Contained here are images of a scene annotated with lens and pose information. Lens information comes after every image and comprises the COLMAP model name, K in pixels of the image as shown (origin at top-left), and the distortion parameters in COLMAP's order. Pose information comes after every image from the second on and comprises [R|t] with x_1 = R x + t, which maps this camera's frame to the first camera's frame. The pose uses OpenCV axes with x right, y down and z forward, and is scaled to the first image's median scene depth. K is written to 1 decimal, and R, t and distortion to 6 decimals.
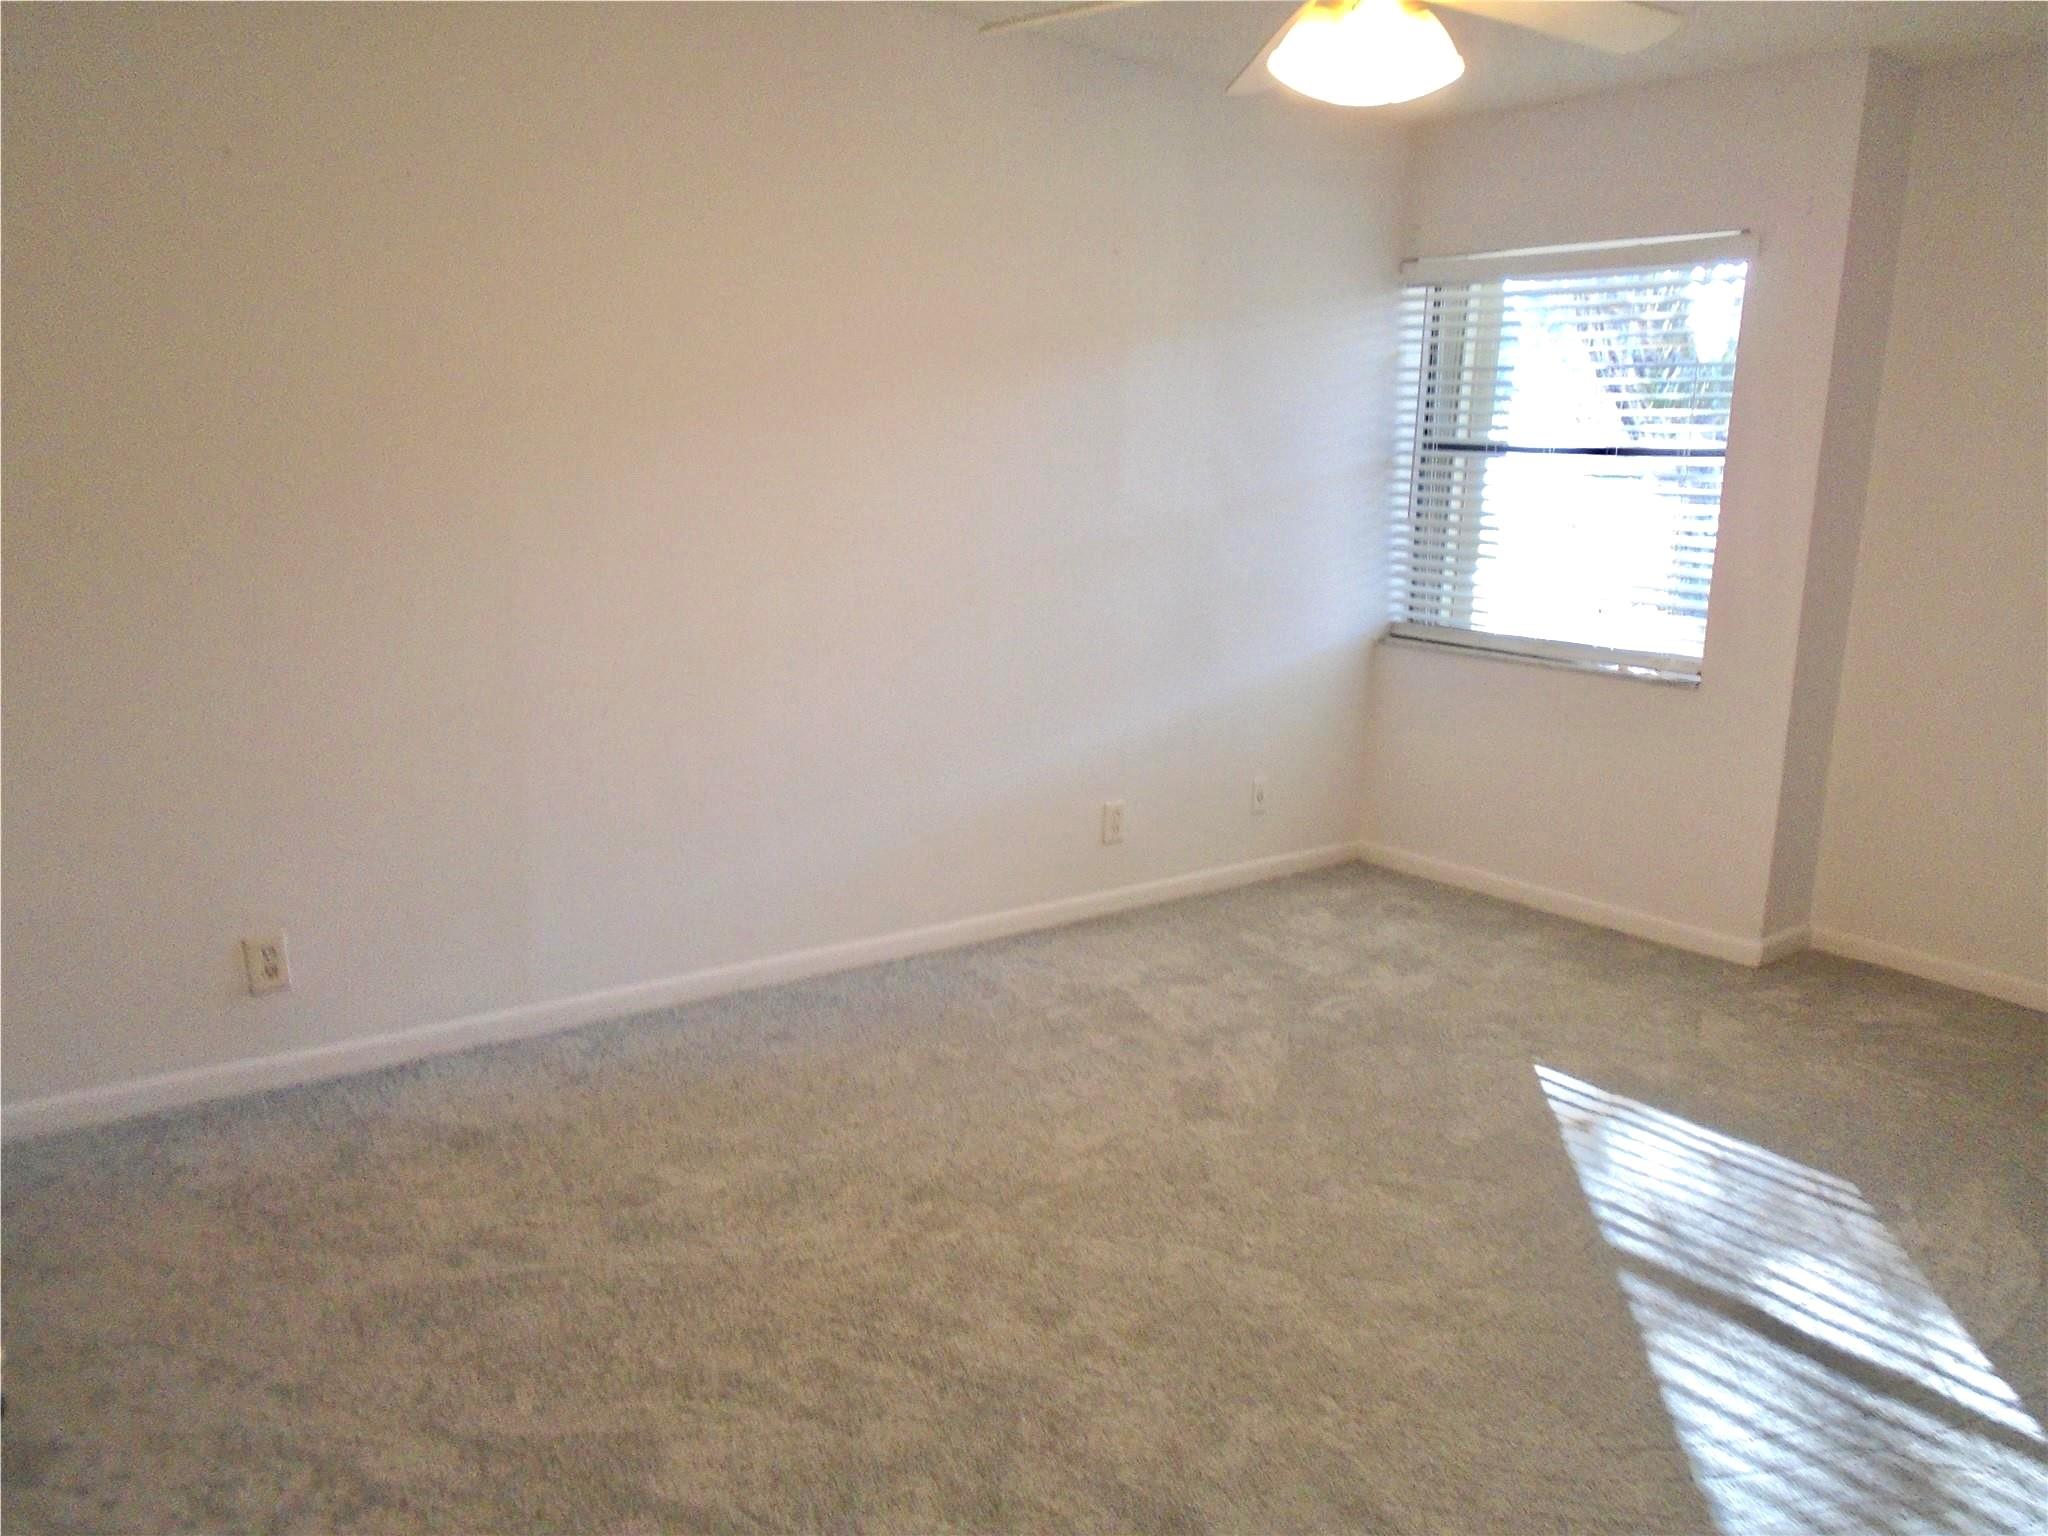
lens RADIAL K [[1568.8, 0, 1024.0], [0, 1568.8, 768.0], [0, 0, 1]] dist [-0.004077, -0.010015]
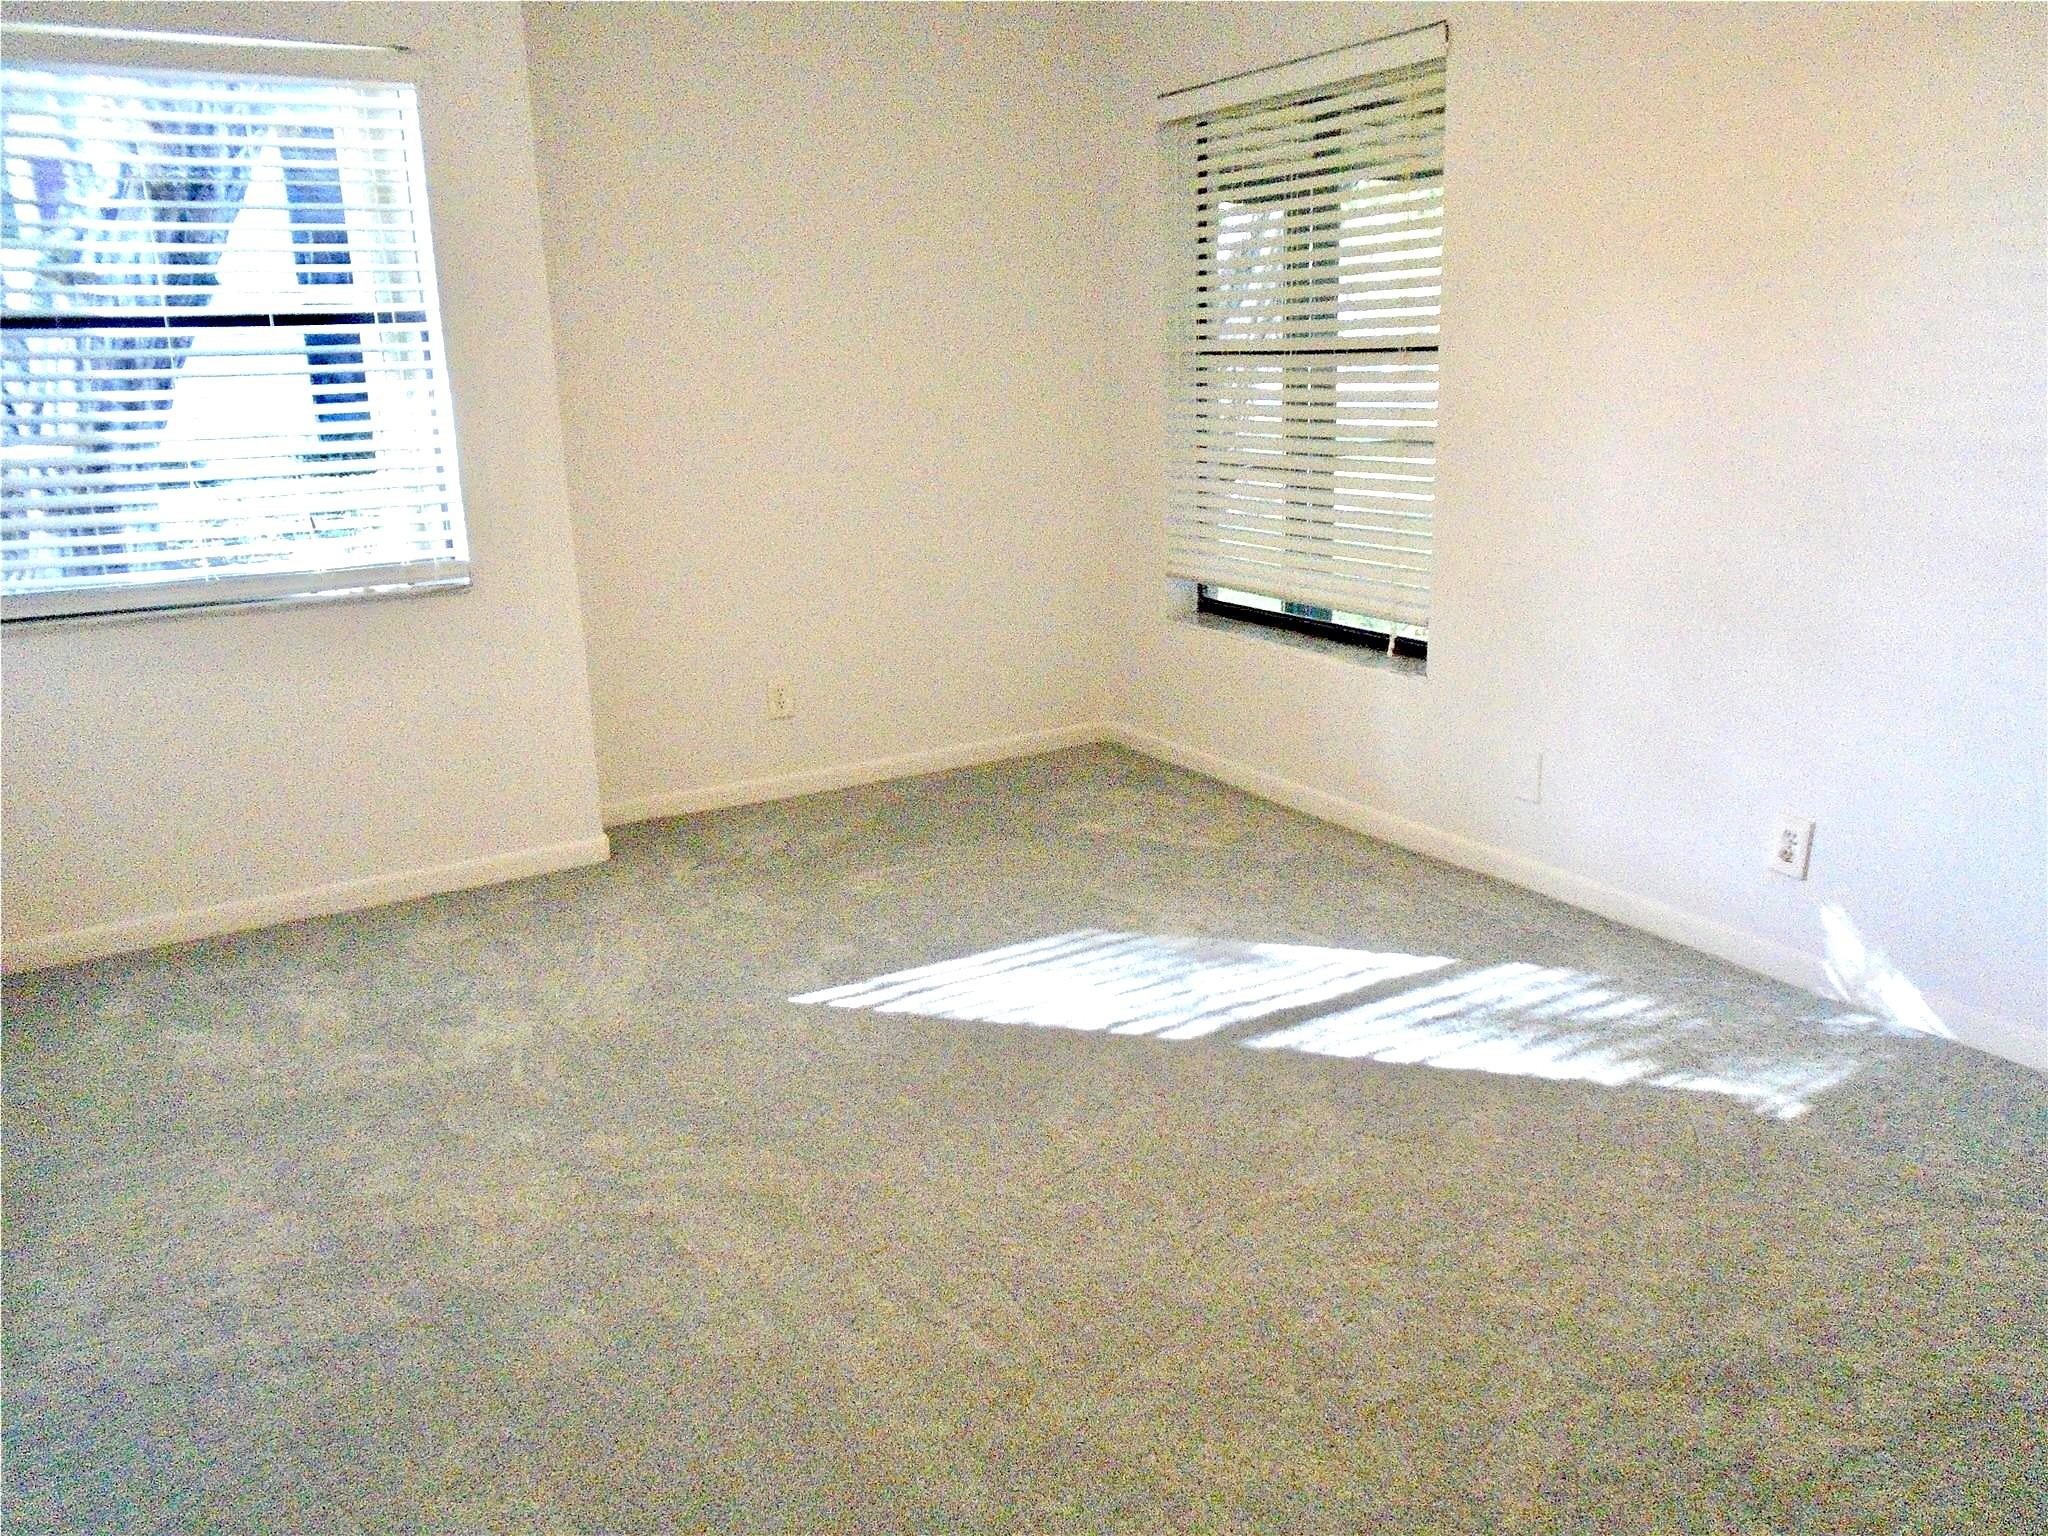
lens RADIAL K [[1568.8, 0, 1024.0], [0, 1568.8, 768.0], [0, 0, 1]] dist [-0.004077, -0.010015]
pose [[0.095287, -0.292341, 0.951555, -0.391424], [0.214553, 0.939469, 0.267143, -0.121531], [-0.972053, 0.178704, 0.152242, 0.563689]]
